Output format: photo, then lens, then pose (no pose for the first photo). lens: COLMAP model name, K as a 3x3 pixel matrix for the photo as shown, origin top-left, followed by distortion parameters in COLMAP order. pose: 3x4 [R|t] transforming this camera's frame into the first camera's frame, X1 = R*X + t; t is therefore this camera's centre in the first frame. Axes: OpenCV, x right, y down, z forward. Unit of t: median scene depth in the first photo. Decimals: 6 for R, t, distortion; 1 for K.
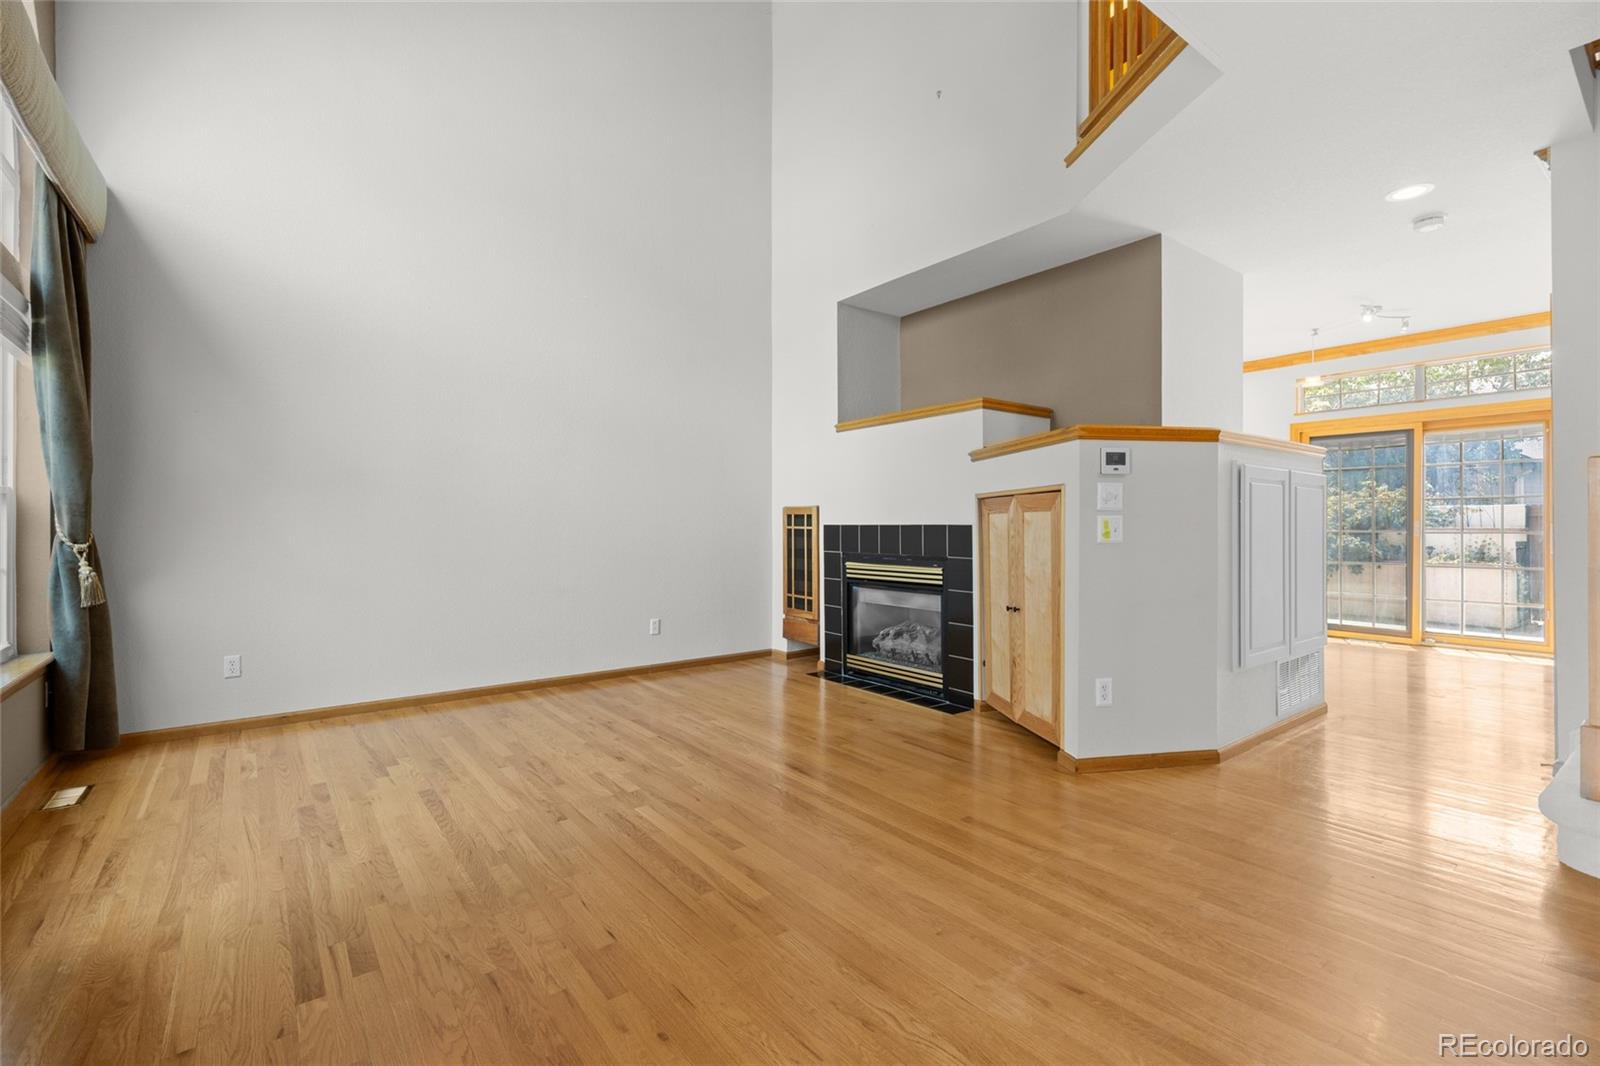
lens RADIAL K [[707.9, 0, 805.2], [0, 707.9, 524.0], [0, 0, 1]] dist [0.000757, -0.000221]
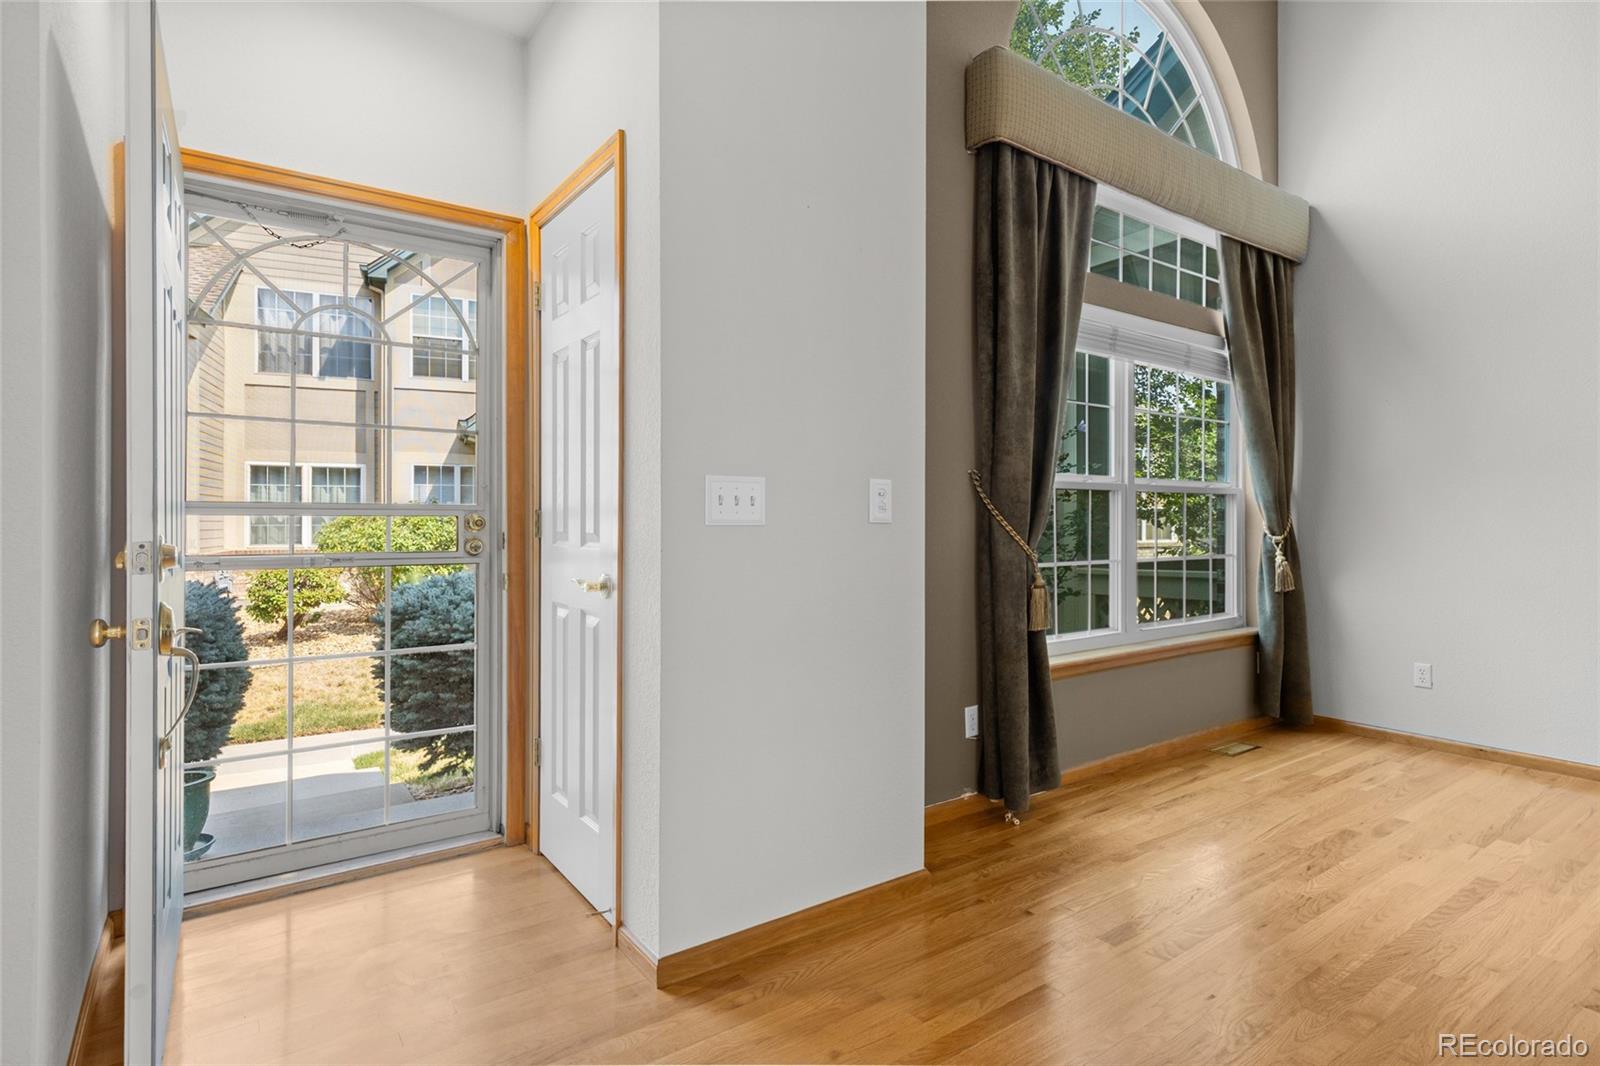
lens RADIAL K [[812.6, 0, 796.0], [0, 812.6, 515.5], [0, 0, 1]] dist [-0.000271, -0.000077]
pose [[-0.052878, -0.003712, -0.998594, 0.266304], [0.000214, 0.999993, -0.003729, -0.000069], [0.998601, -0.000411, -0.052876, 0.248565]]
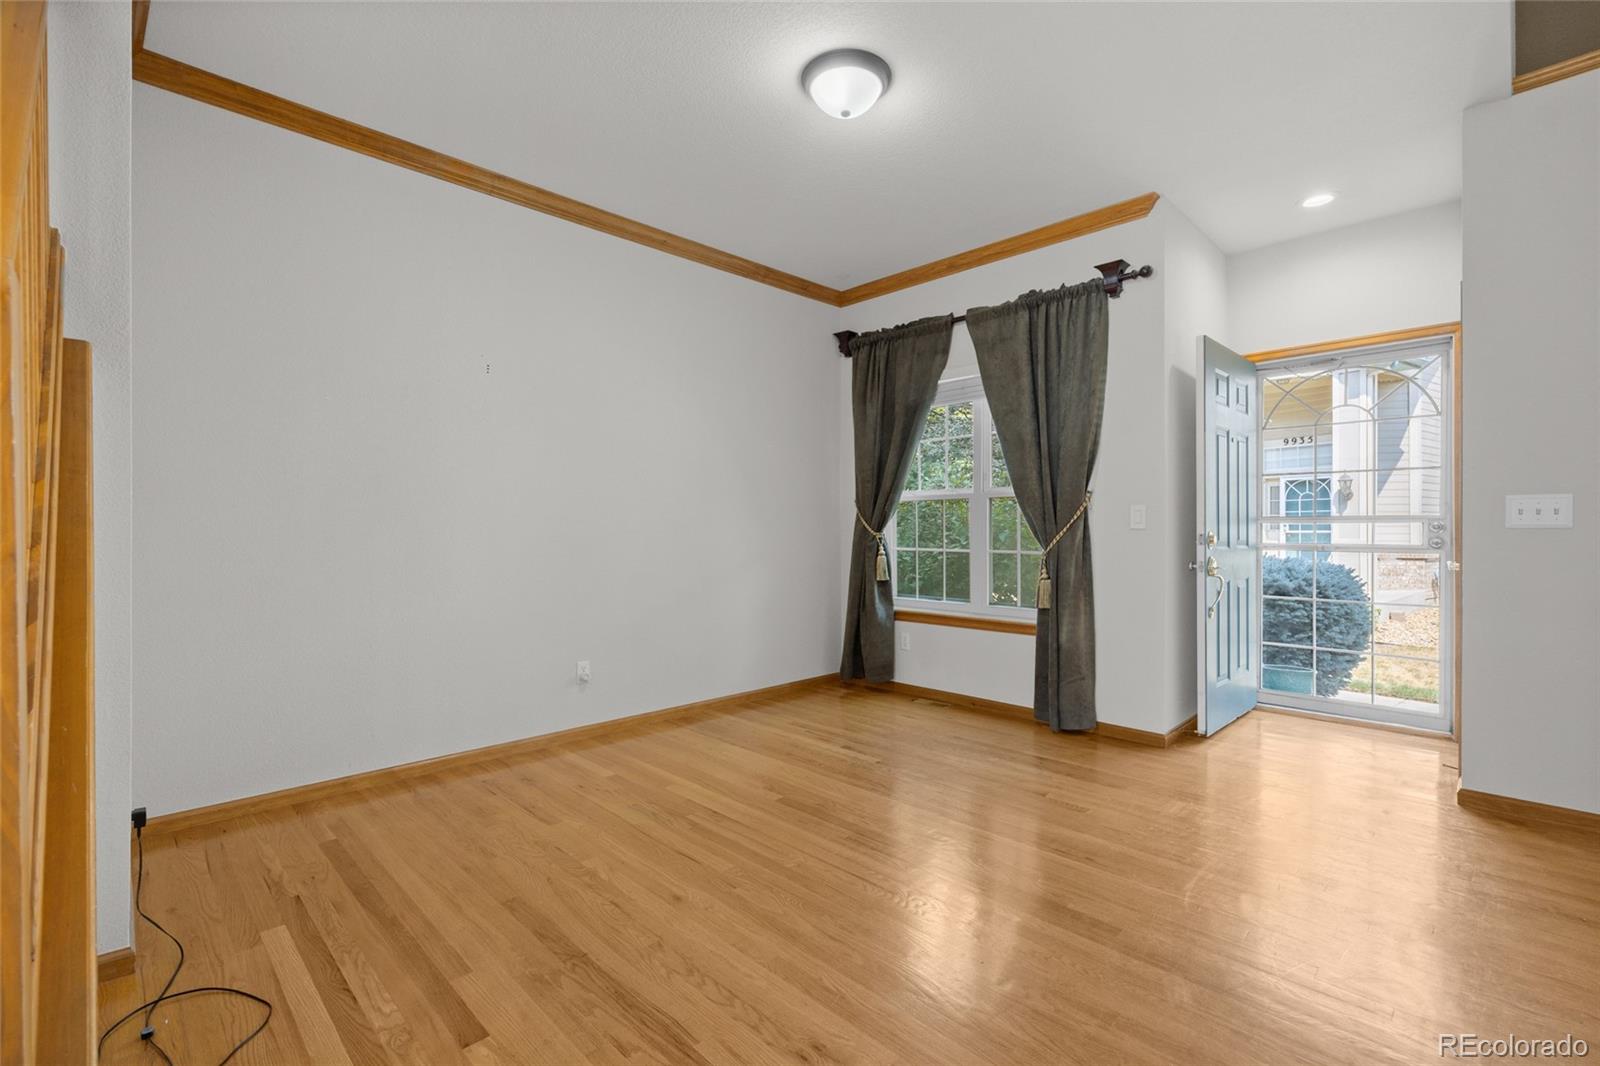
lens RADIAL K [[715.4, 0, 800.0], [0, 715.4, 533.0], [0, 0, 1]] dist [-0.001154, 0.000101]
pose [[-0.992926, 0.005920, -0.118585, 0.534124], [0.005041, 0.999958, 0.007715, 0.000225], [0.118625, 0.007063, -0.992914, 0.795979]]
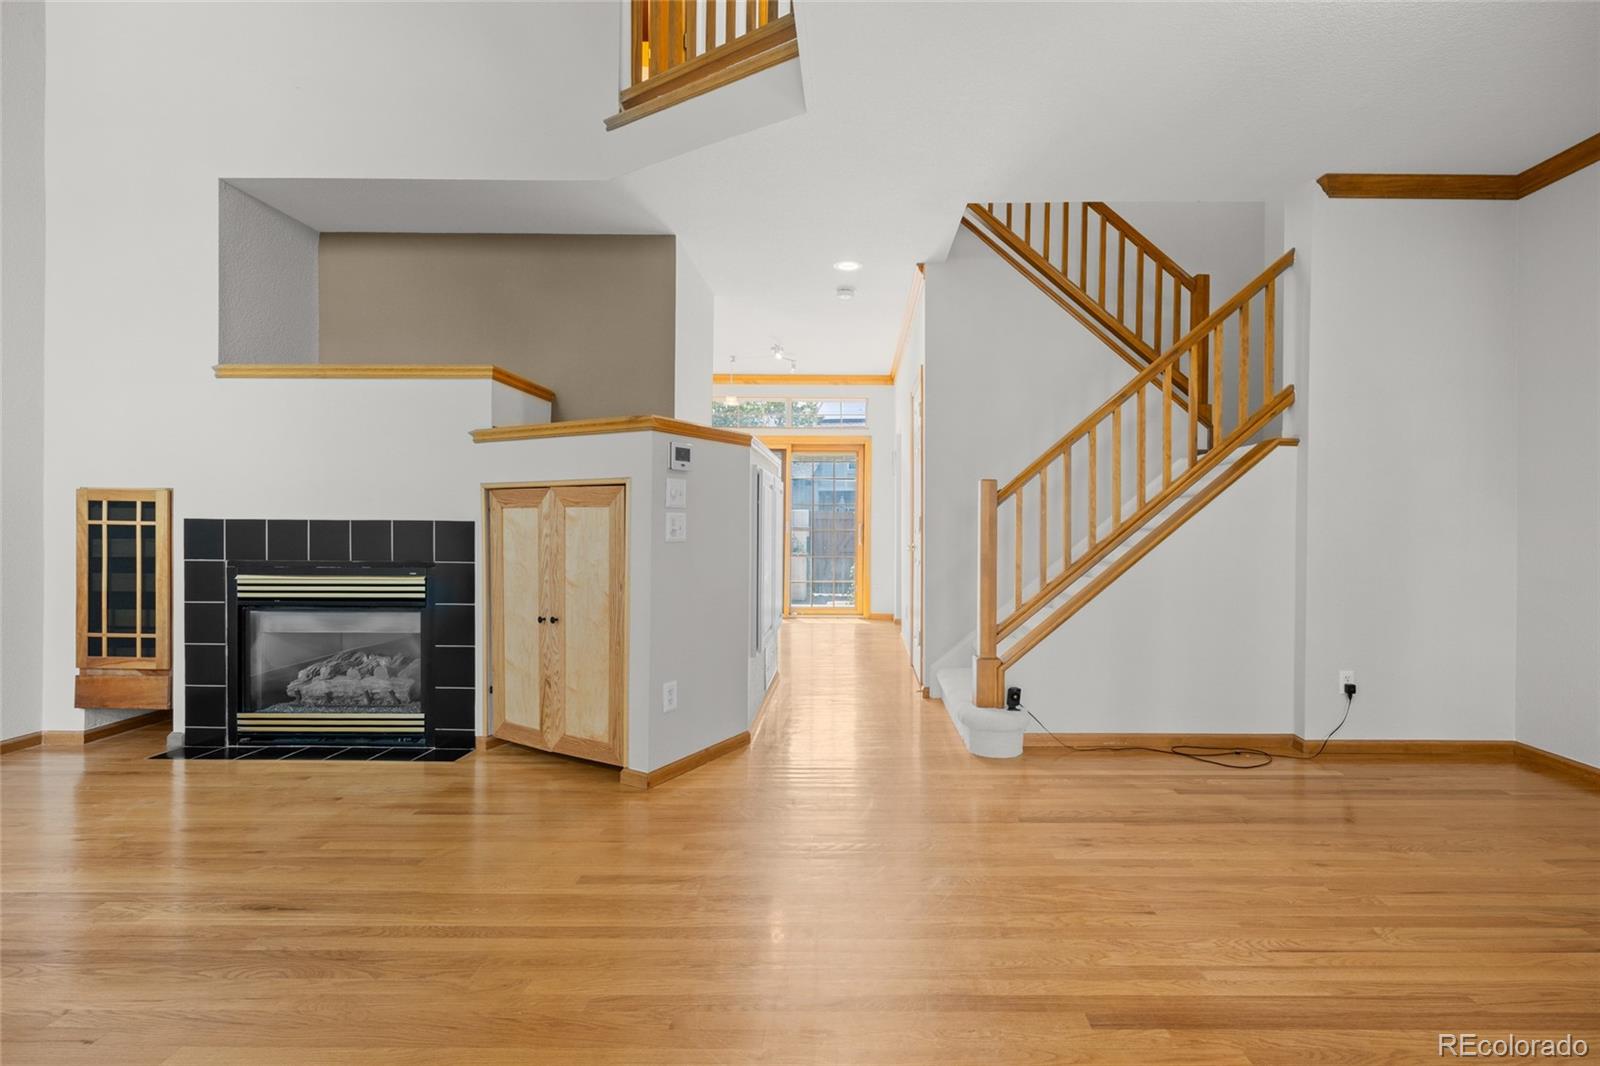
lens RADIAL K [[726.1, 0, 856.6], [0, 726.1, 526.4], [0, 0, 1]] dist [0.000284, 0.000579]
pose [[0.611577, 0.003274, 0.791178, -0.172415], [-0.008683, 0.999959, 0.002574, 0.001582], [-0.791137, -0.008444, 0.611580, 0.167176]]
